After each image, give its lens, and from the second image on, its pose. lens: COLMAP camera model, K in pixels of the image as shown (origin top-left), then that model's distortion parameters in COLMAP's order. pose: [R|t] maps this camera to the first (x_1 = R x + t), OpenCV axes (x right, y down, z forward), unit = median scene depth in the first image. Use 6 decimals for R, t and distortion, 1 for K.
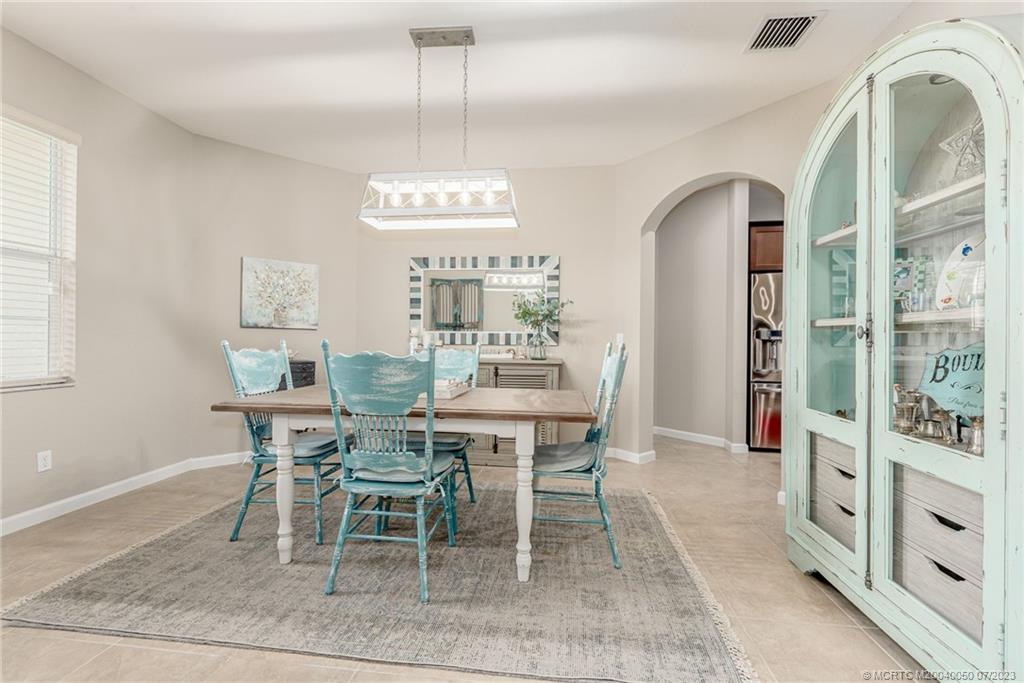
lens RADIAL K [[434.3, 0, 512.0], [0, 434.3, 341.5], [0, 0, 1]] dist [0.006627, -0.000144]
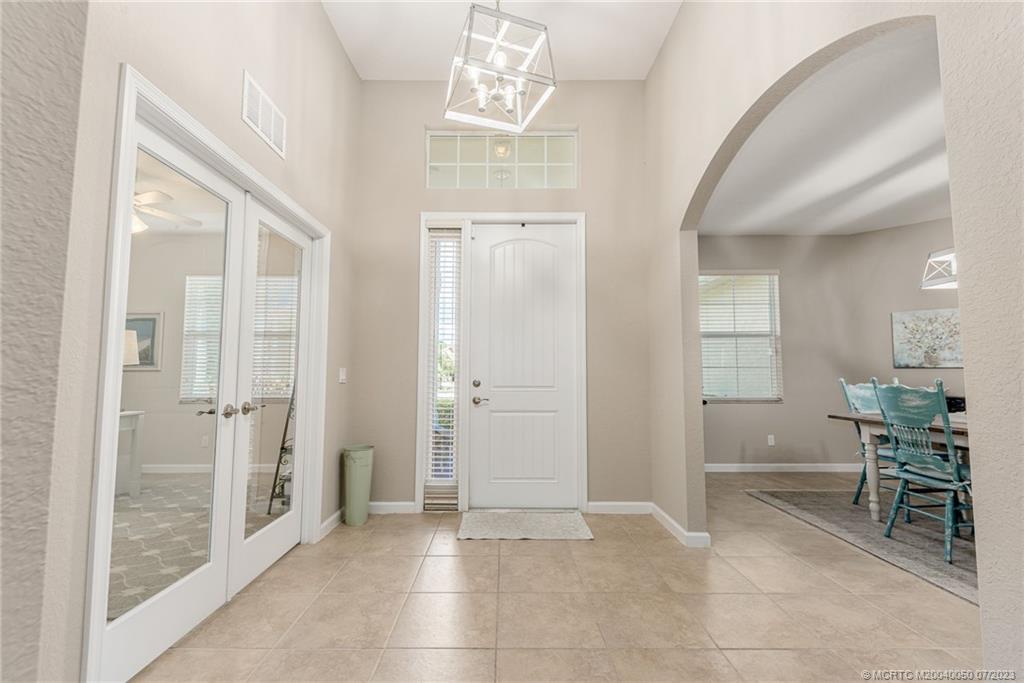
lens RADIAL K [[434.3, 0, 512.0], [0, 434.3, 341.5], [0, 0, 1]] dist [0.006627, -0.000144]
pose [[0.129260, -0.087423, -0.987749, 0.773672], [0.000866, 0.996116, -0.088050, 0.003197], [0.991610, 0.010526, 0.128834, -0.427849]]
